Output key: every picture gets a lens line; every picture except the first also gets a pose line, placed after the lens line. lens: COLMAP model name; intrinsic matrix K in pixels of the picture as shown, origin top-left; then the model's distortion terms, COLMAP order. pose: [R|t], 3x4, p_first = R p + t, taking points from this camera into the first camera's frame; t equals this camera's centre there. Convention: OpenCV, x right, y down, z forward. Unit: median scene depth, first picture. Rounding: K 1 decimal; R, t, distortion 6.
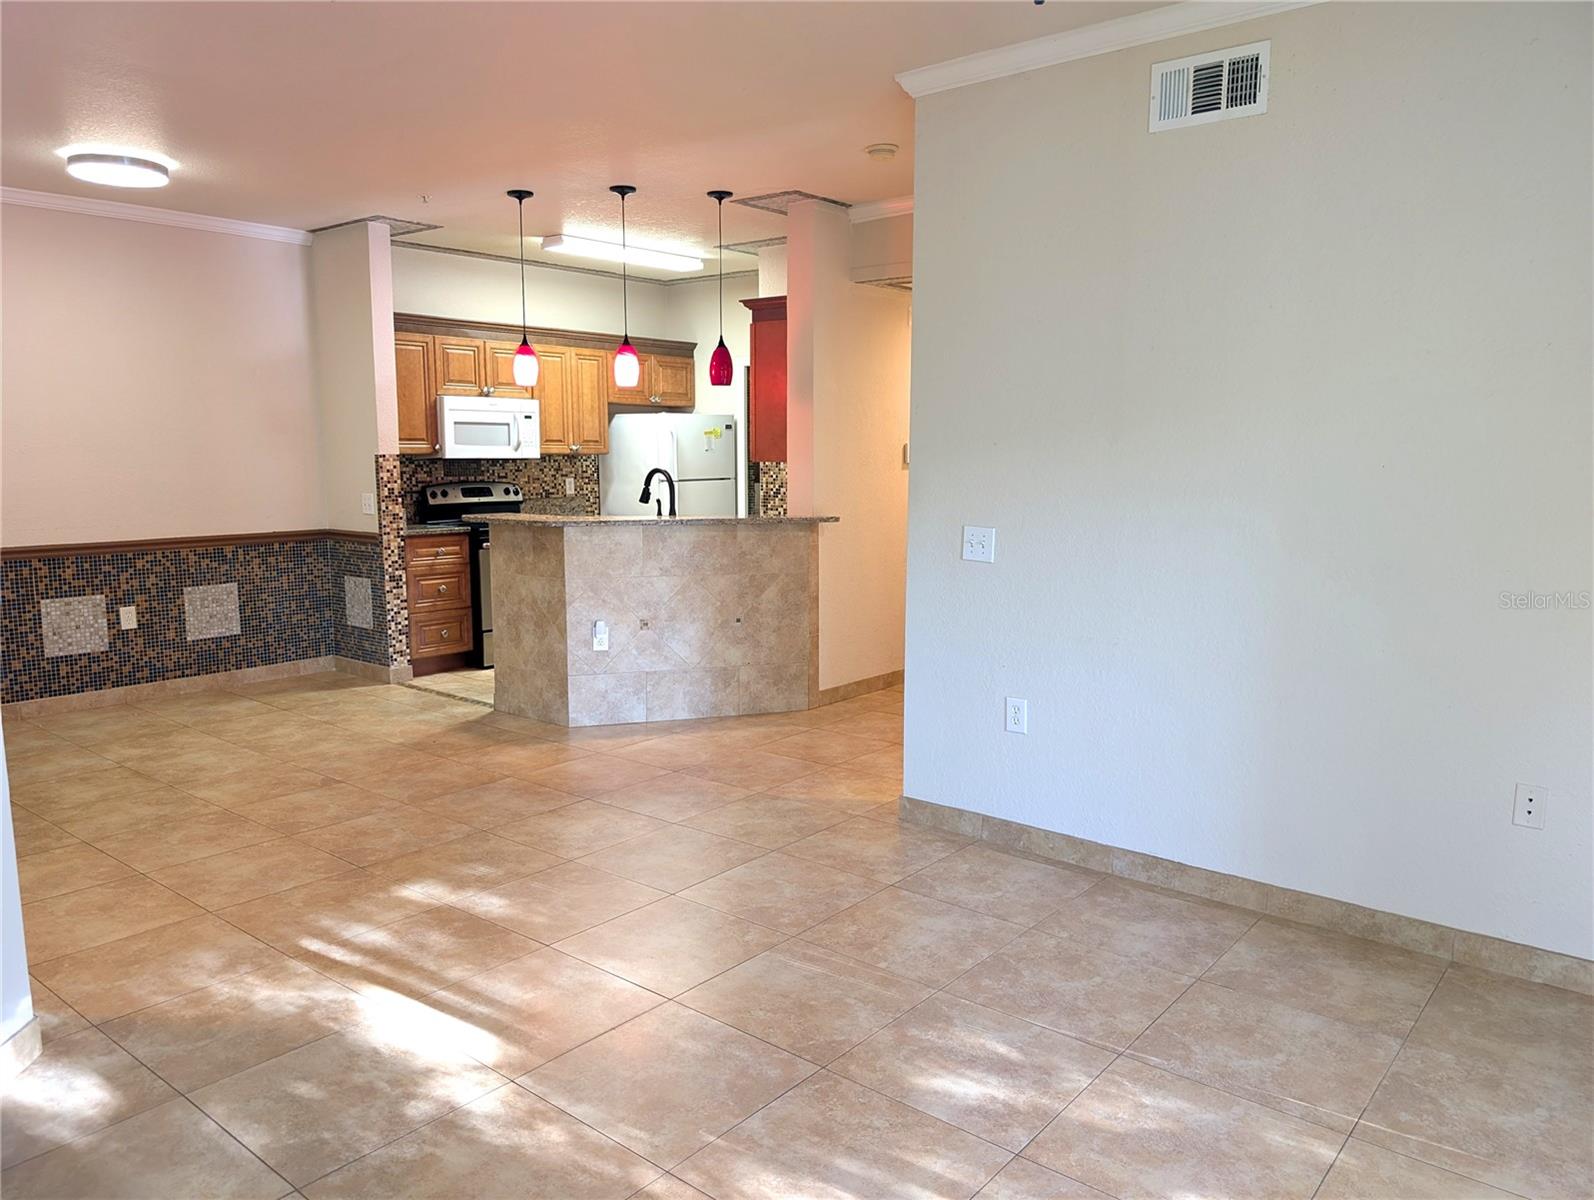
lens RADIAL K [[1142.8, 0, 801.8], [0, 1142.8, 613.7], [0, 0, 1]] dist [0.002224, -0.005637]
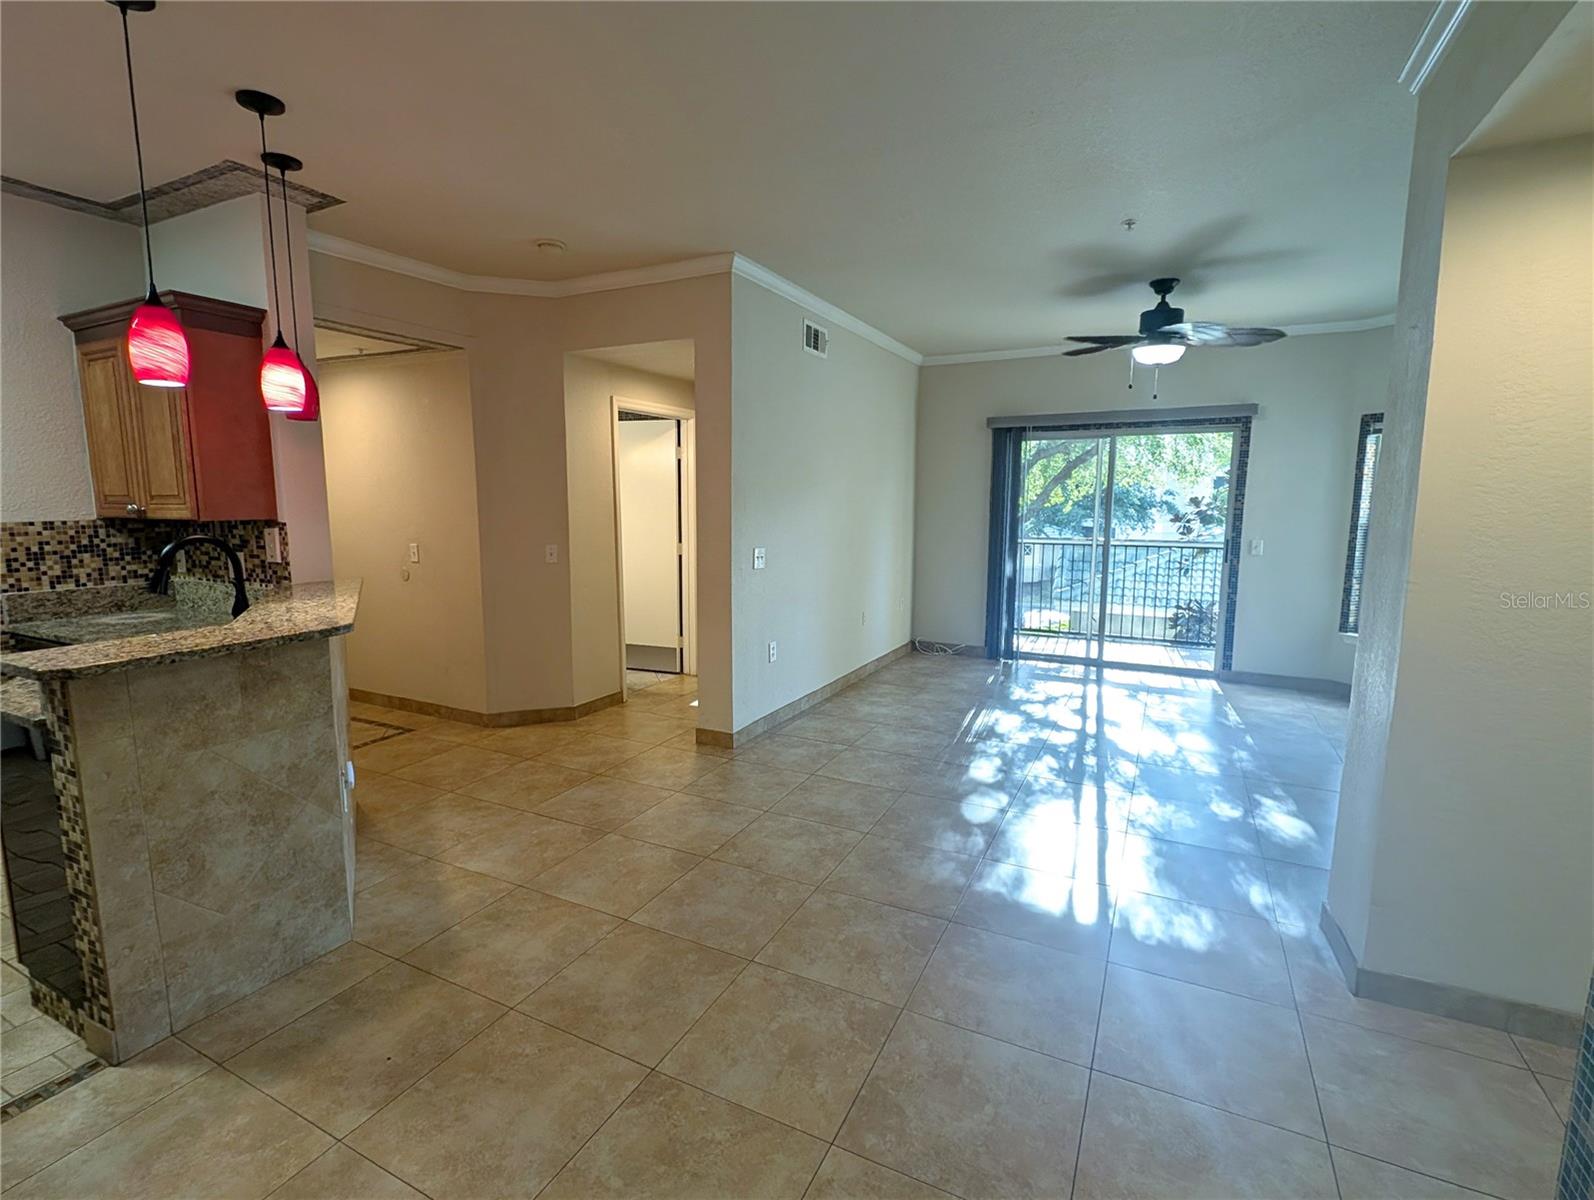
lens RADIAL K [[750.2, 0, 791.4], [0, 750.2, 602.2], [0, 0, 1]] dist [0.004659, -0.003466]
pose [[-0.211262, -0.138291, 0.967597, -0.549667], [0.140801, 0.975310, 0.170135, -0.105528], [-0.967235, 0.172181, -0.186574, 0.694660]]
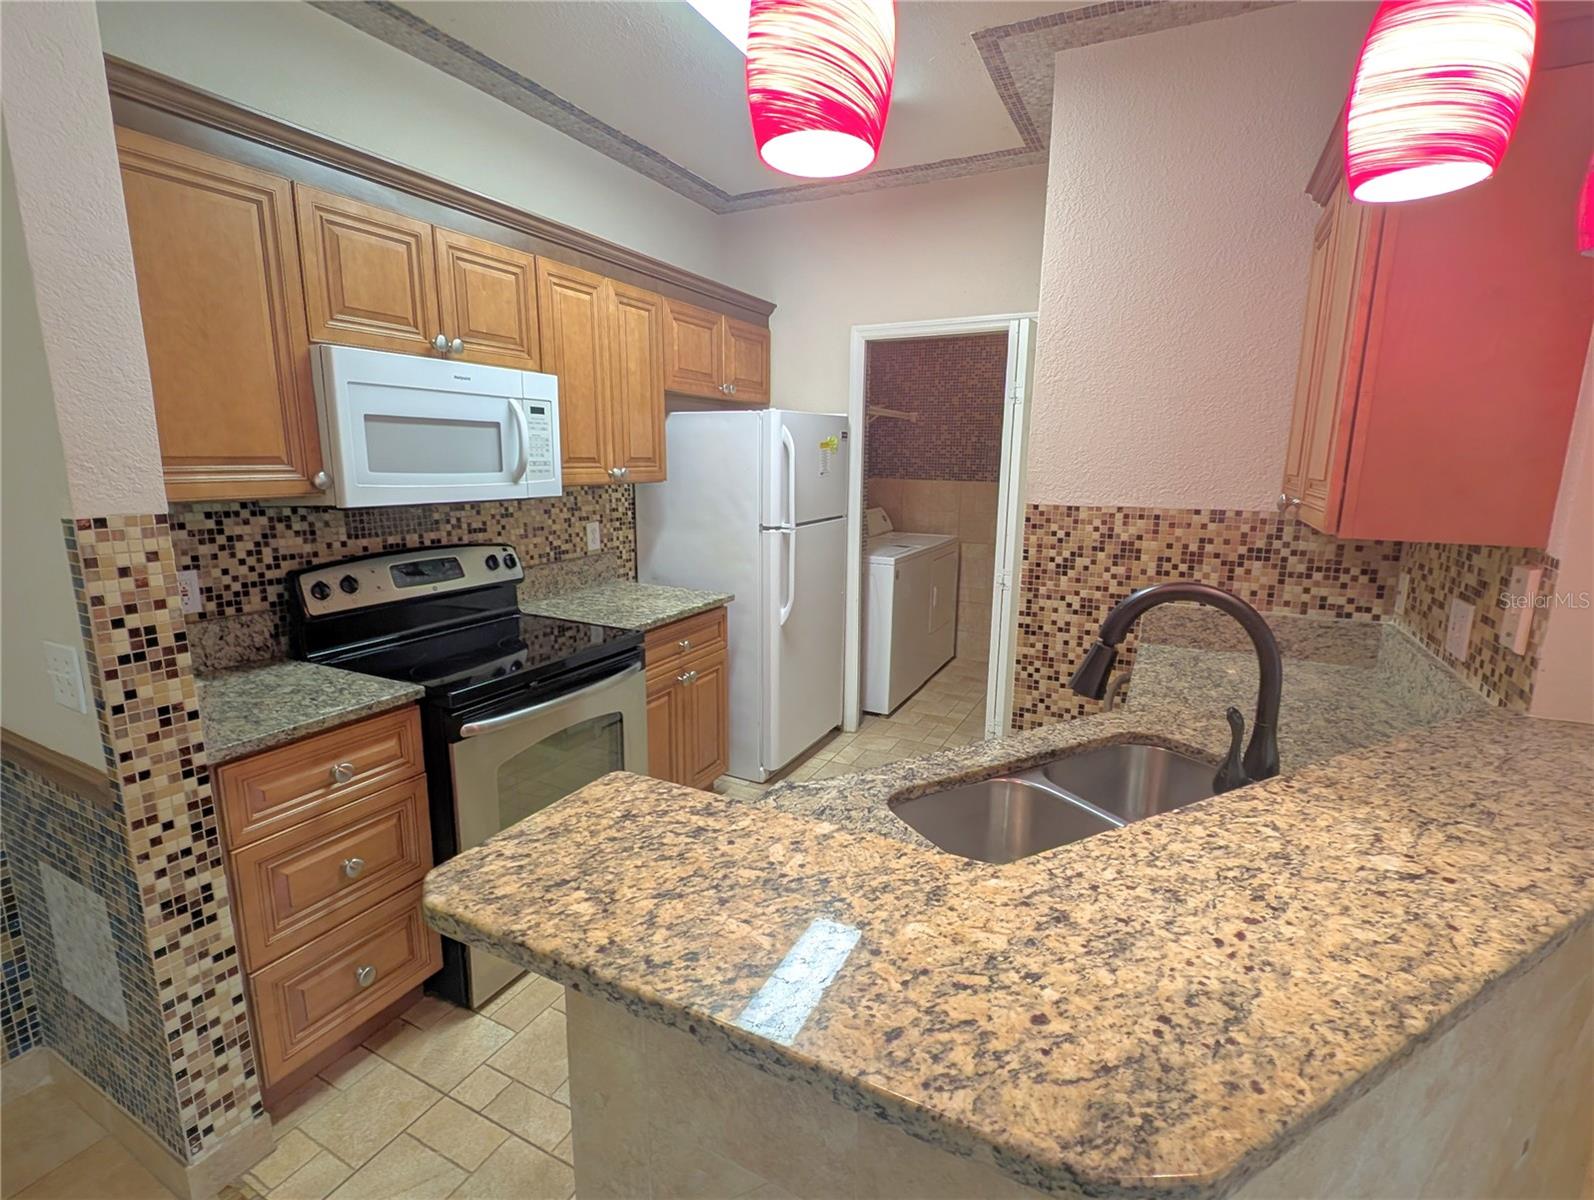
lens RADIAL K [[750.2, 0, 800.3], [0, 750.2, 601.7], [0, 0, 1]] dist [0.004659, -0.003466]
pose [[0.976912, -0.034660, 0.210814, -0.231135], [0.023490, 0.998196, 0.055262, -0.123294], [-0.212349, -0.049034, 0.975963, 0.768715]]
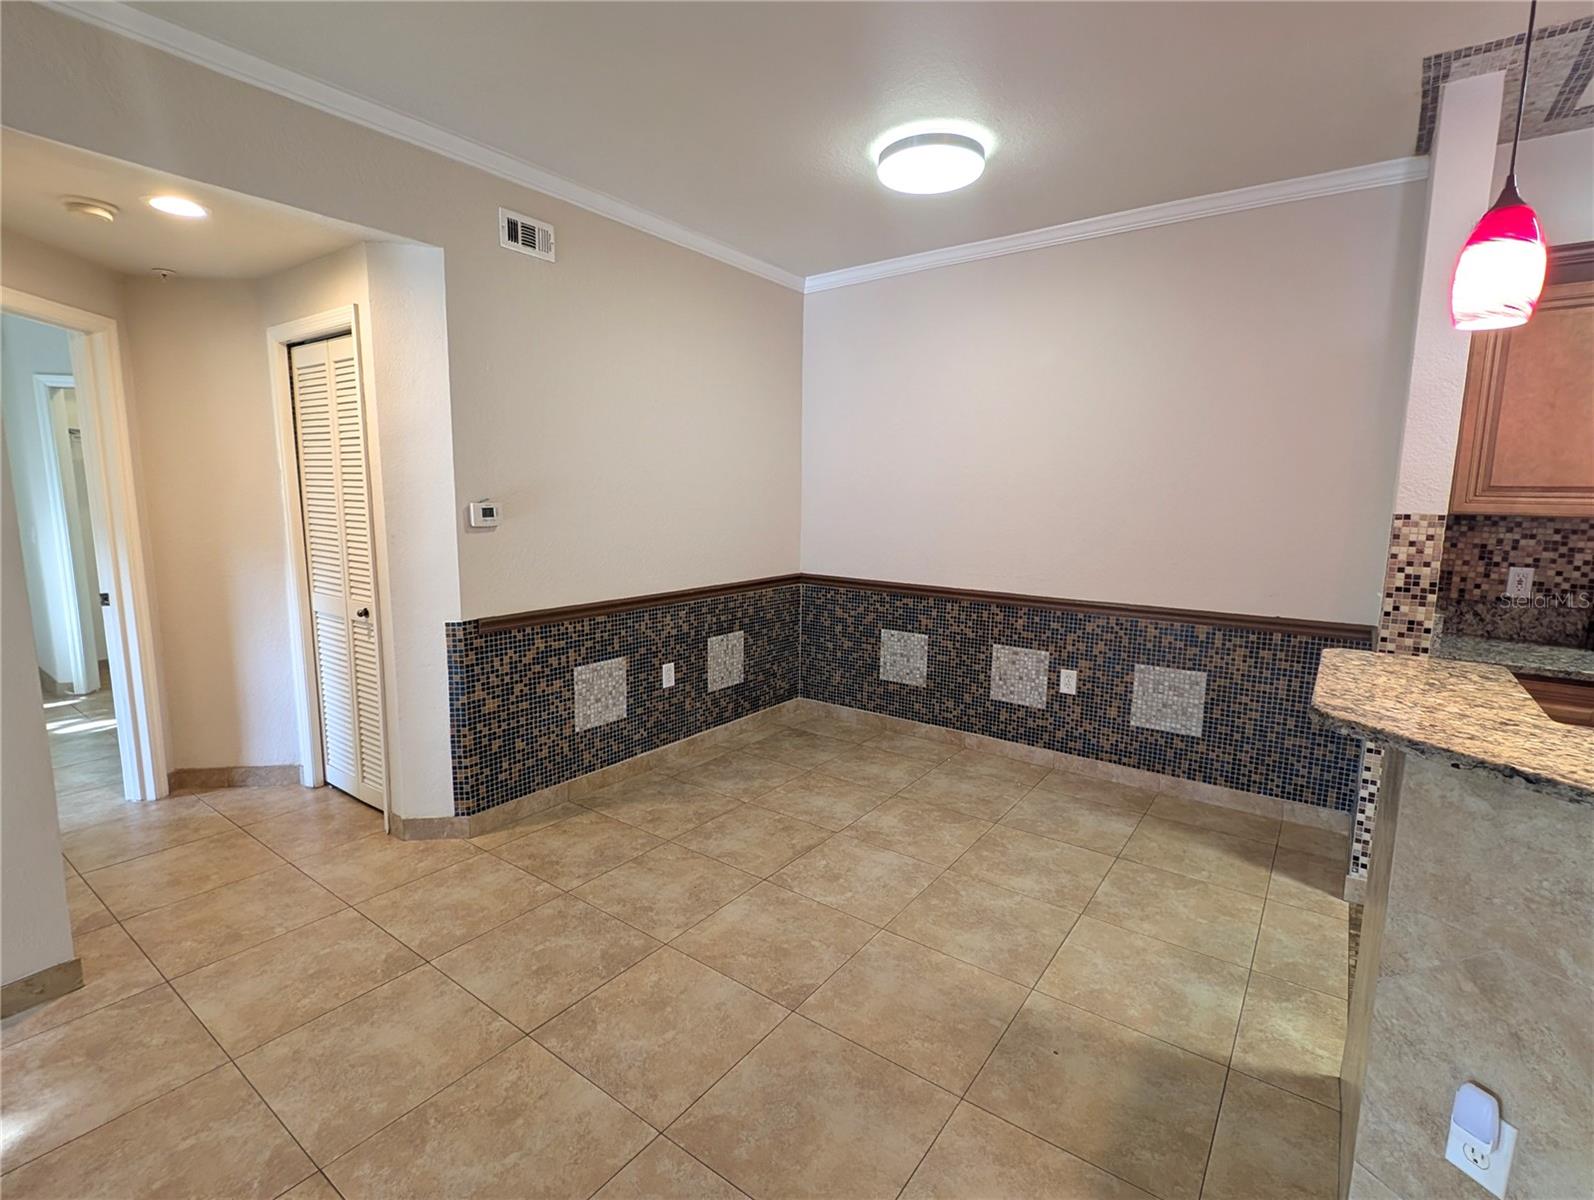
lens RADIAL K [[750.2, 0, 783.8], [0, 750.2, 592.0], [0, 0, 1]] dist [0.004659, -0.003466]
pose [[0.046834, 0.130667, -0.990320, -0.009376], [-0.158143, 0.979874, 0.121810, -0.097524], [0.986305, 0.150907, 0.066555, 0.672573]]
